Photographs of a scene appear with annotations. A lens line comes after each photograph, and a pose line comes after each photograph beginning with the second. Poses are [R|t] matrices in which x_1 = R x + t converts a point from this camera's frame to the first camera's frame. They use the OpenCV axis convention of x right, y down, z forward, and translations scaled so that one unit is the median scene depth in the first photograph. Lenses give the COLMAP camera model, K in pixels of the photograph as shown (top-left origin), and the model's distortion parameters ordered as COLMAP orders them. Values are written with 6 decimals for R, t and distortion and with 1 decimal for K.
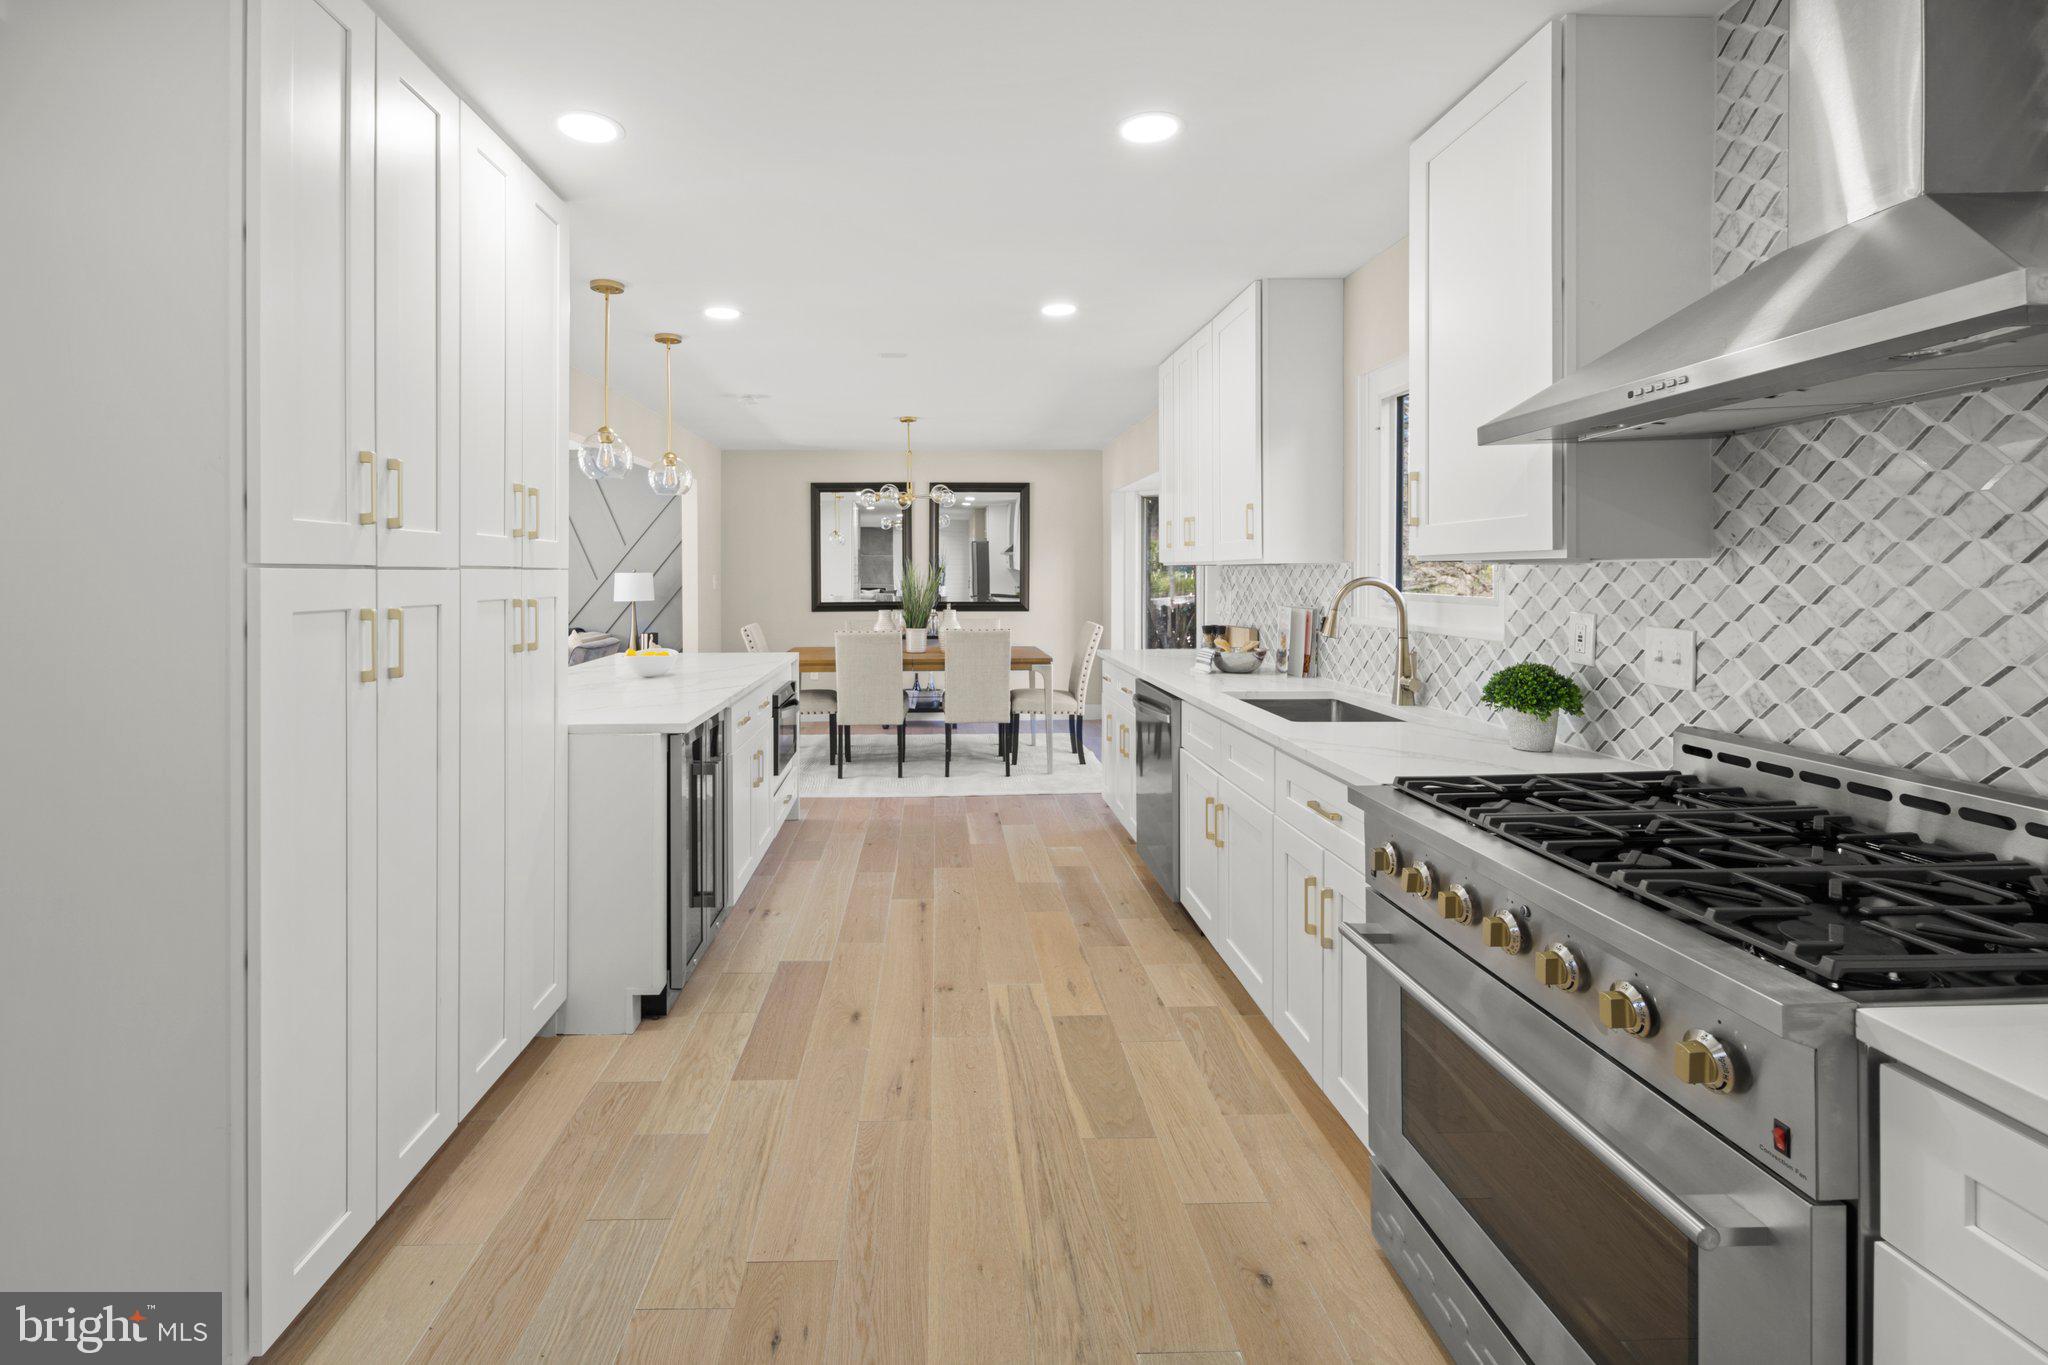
lens RADIAL K [[908.4, 0, 946.7], [0, 908.4, 574.0], [0, 0, 1]] dist [0.004408, -0.004845]
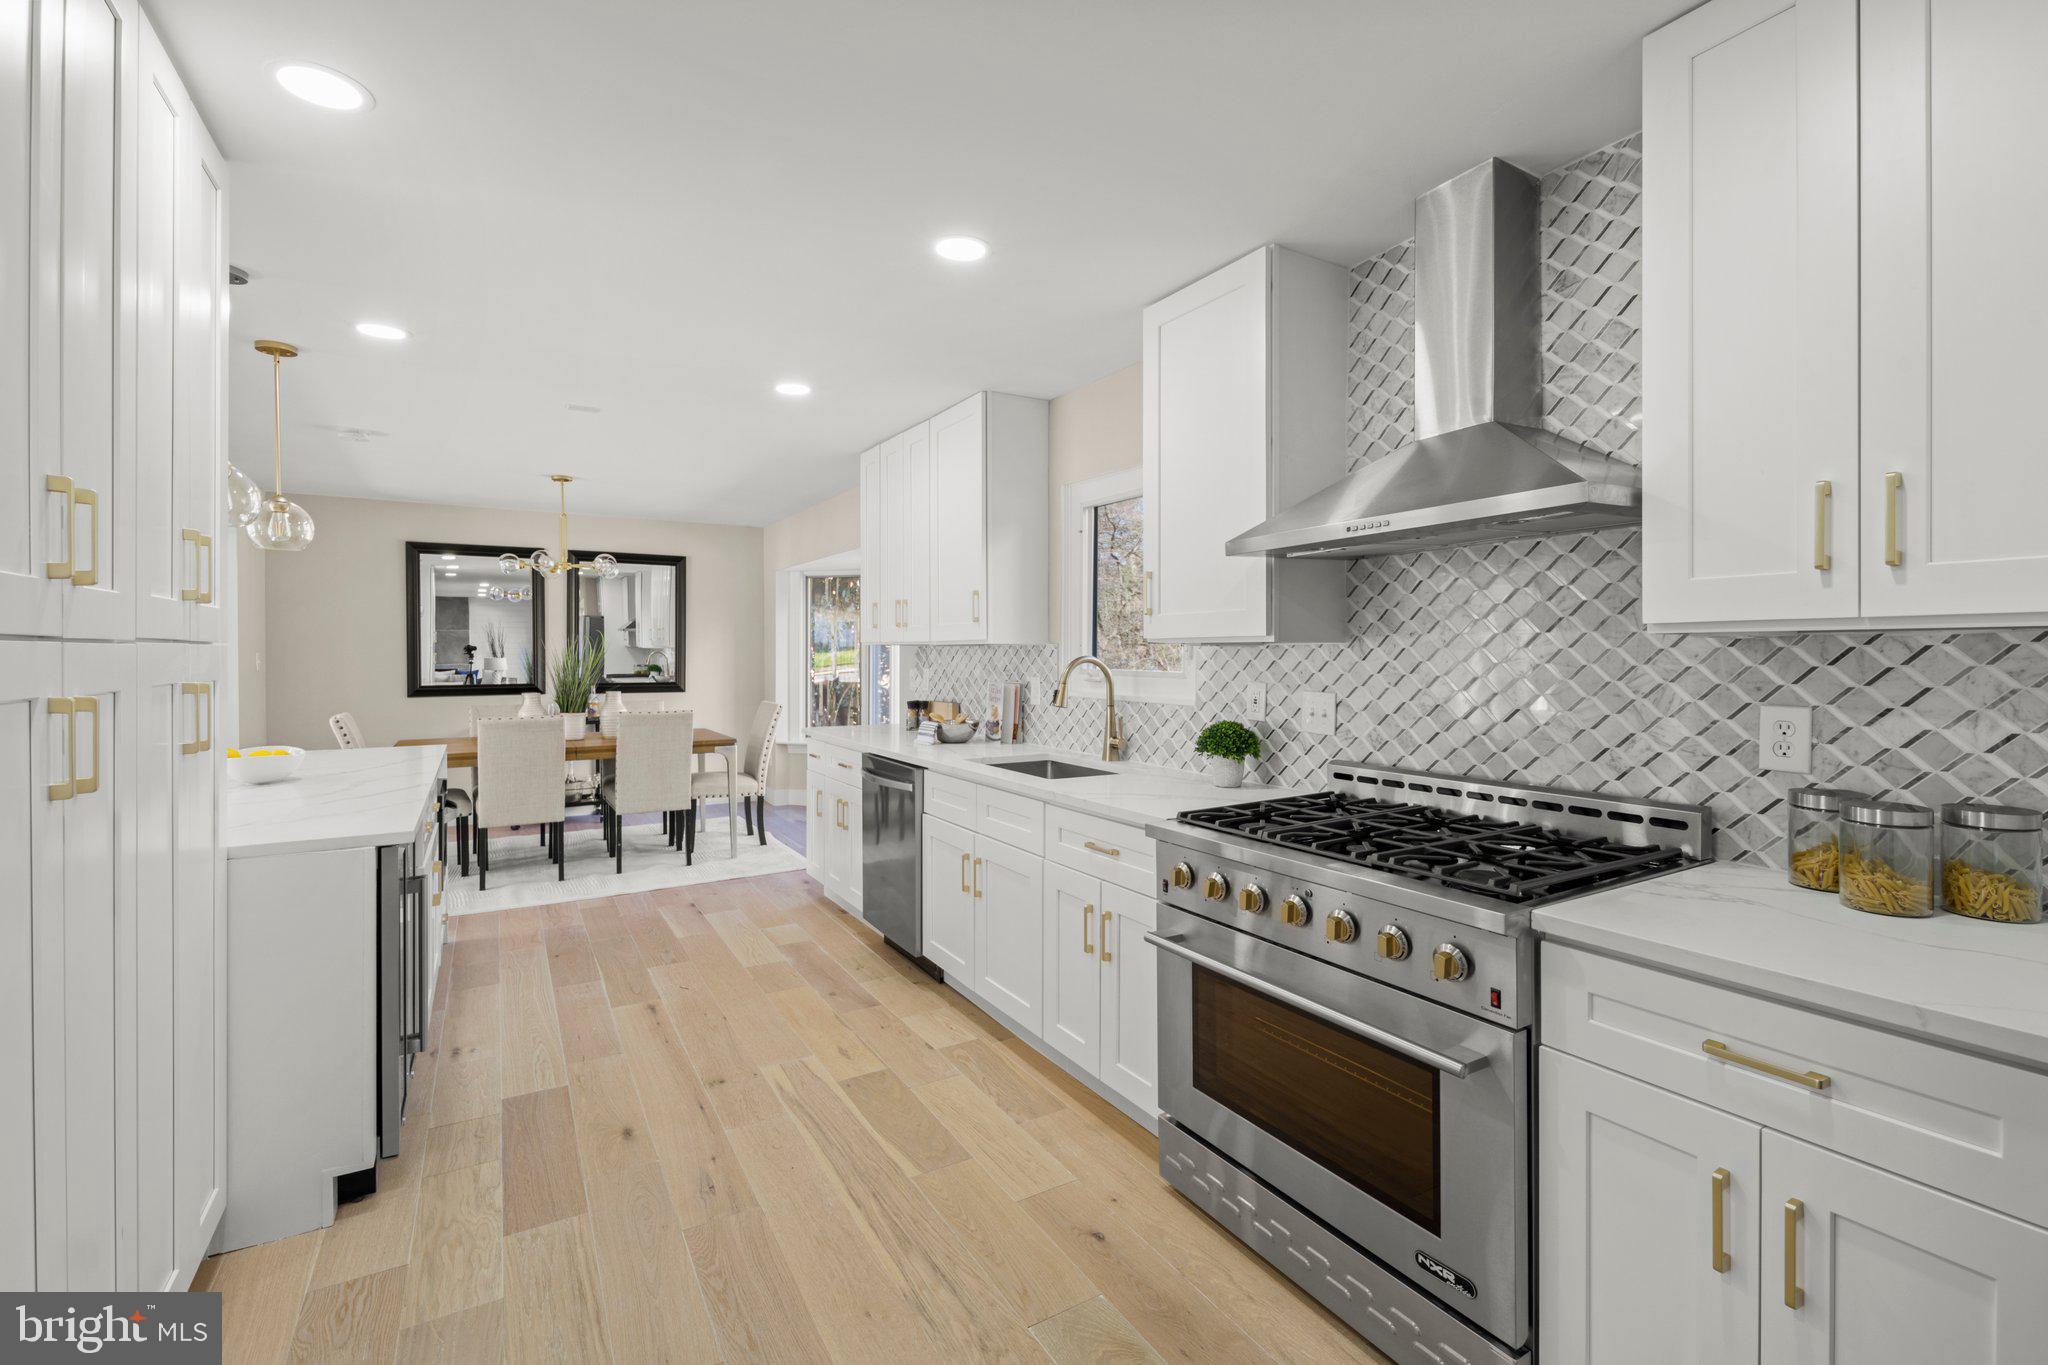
lens RADIAL K [[903.8, 0, 1036.0], [0, 903.8, 655.0], [0, 0, 1]] dist [0.000314, -0.000688]
pose [[0.864365, 0.002050, 0.502860, -0.234871], [-0.002971, 0.999995, 0.001029, 0.001415], [-0.502855, -0.002384, 0.864367, 0.003343]]
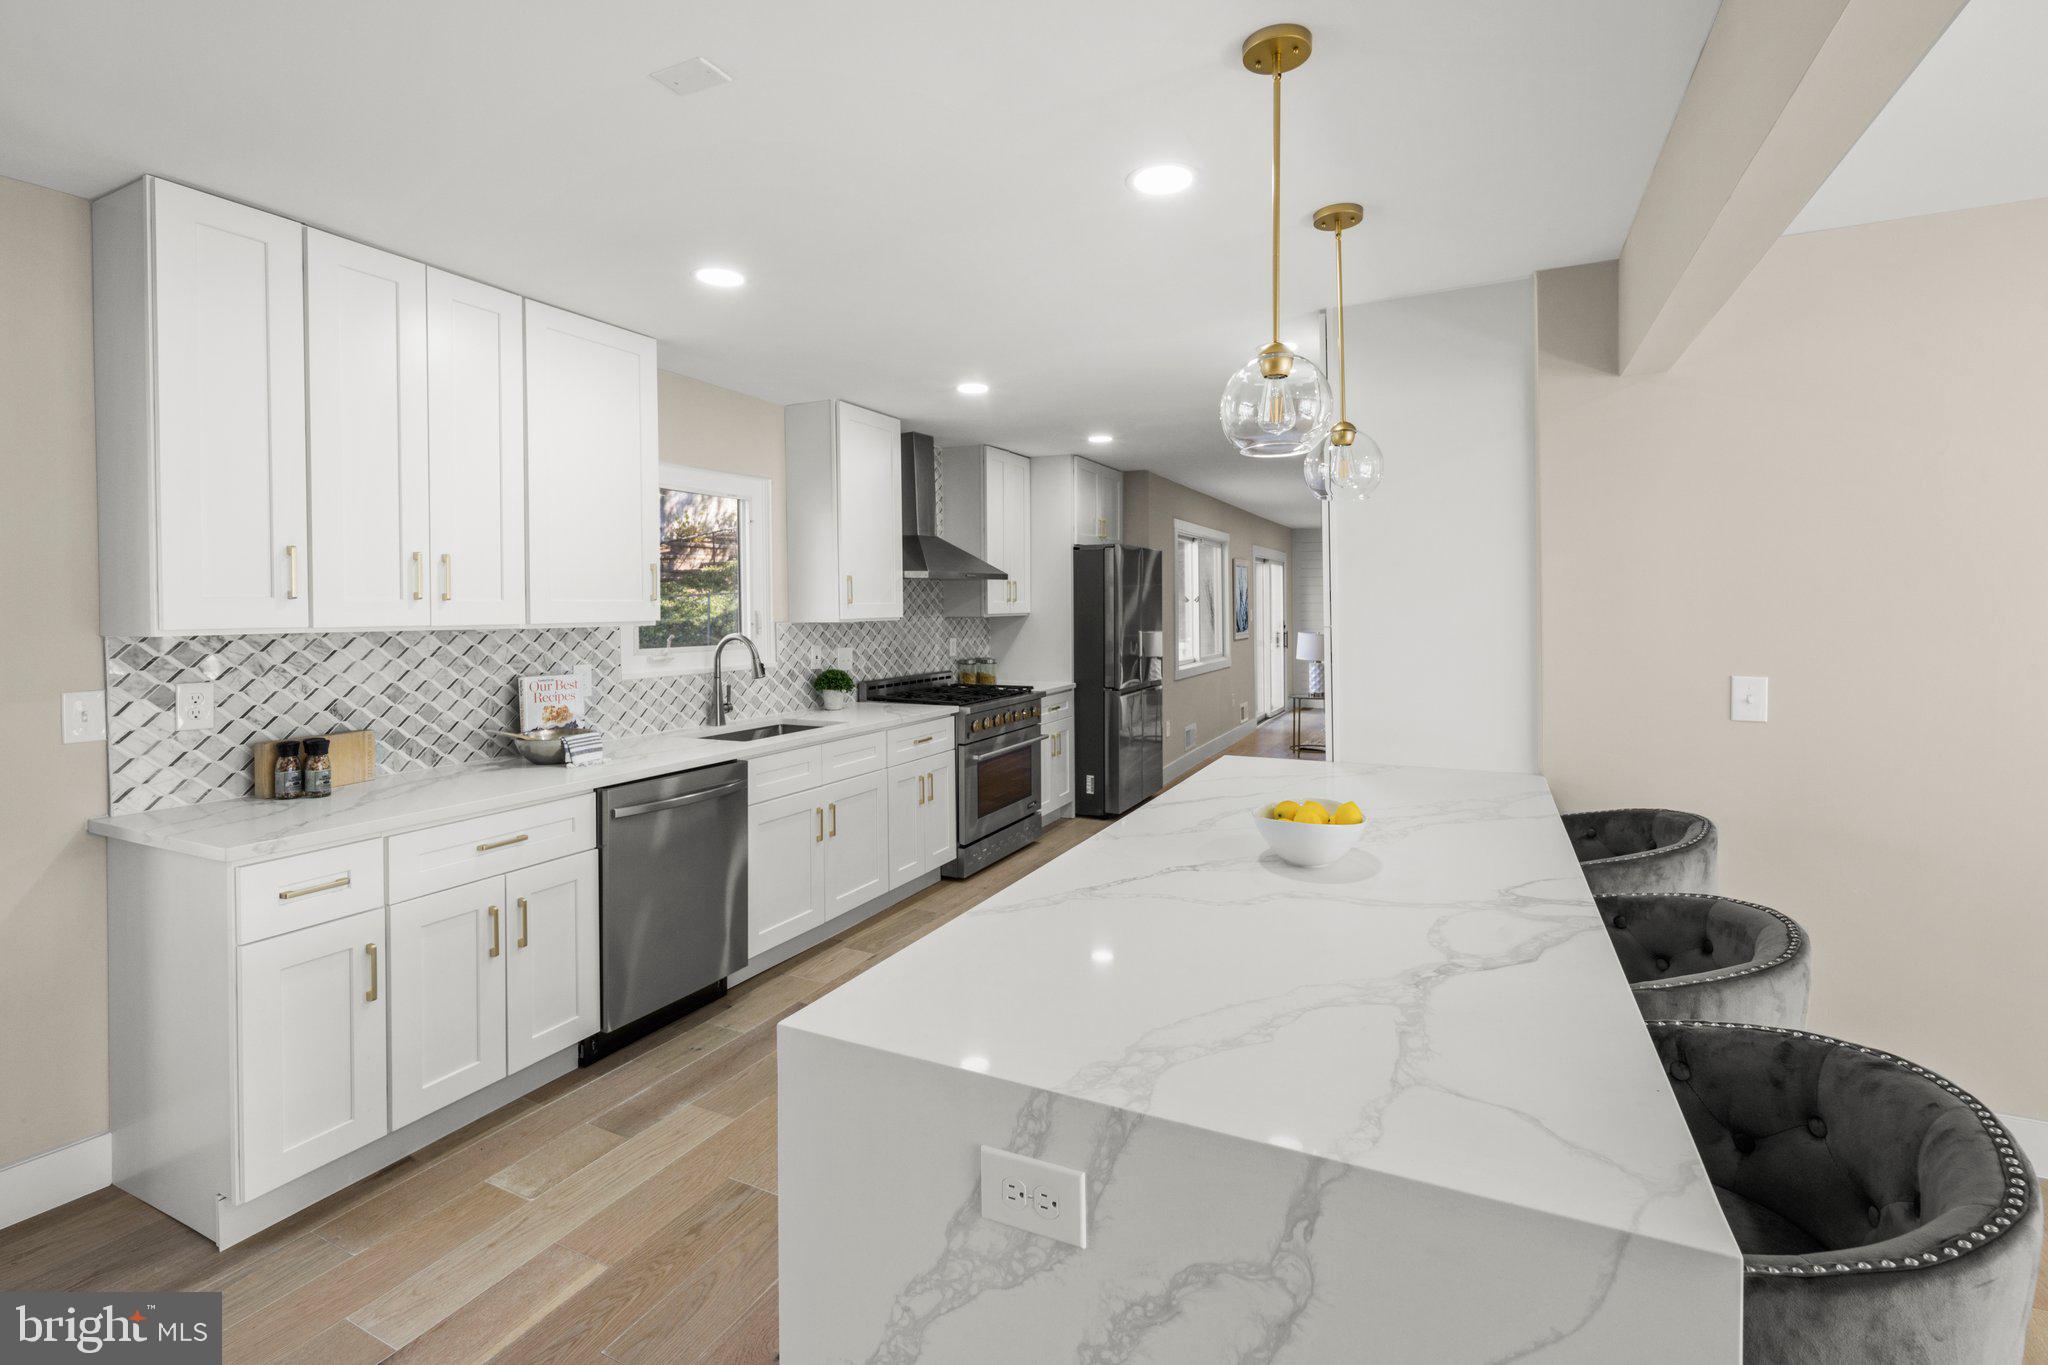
lens RADIAL K [[912.6, 0, 1026.7], [0, 912.6, 598.4], [0, 0, 1]] dist [0.000427, -0.000147]
pose [[-0.886746, 0.015456, 0.461998, -0.683984], [0.011890, 0.999873, -0.010629, -0.037013], [-0.462104, -0.003933, -0.886817, 2.437360]]
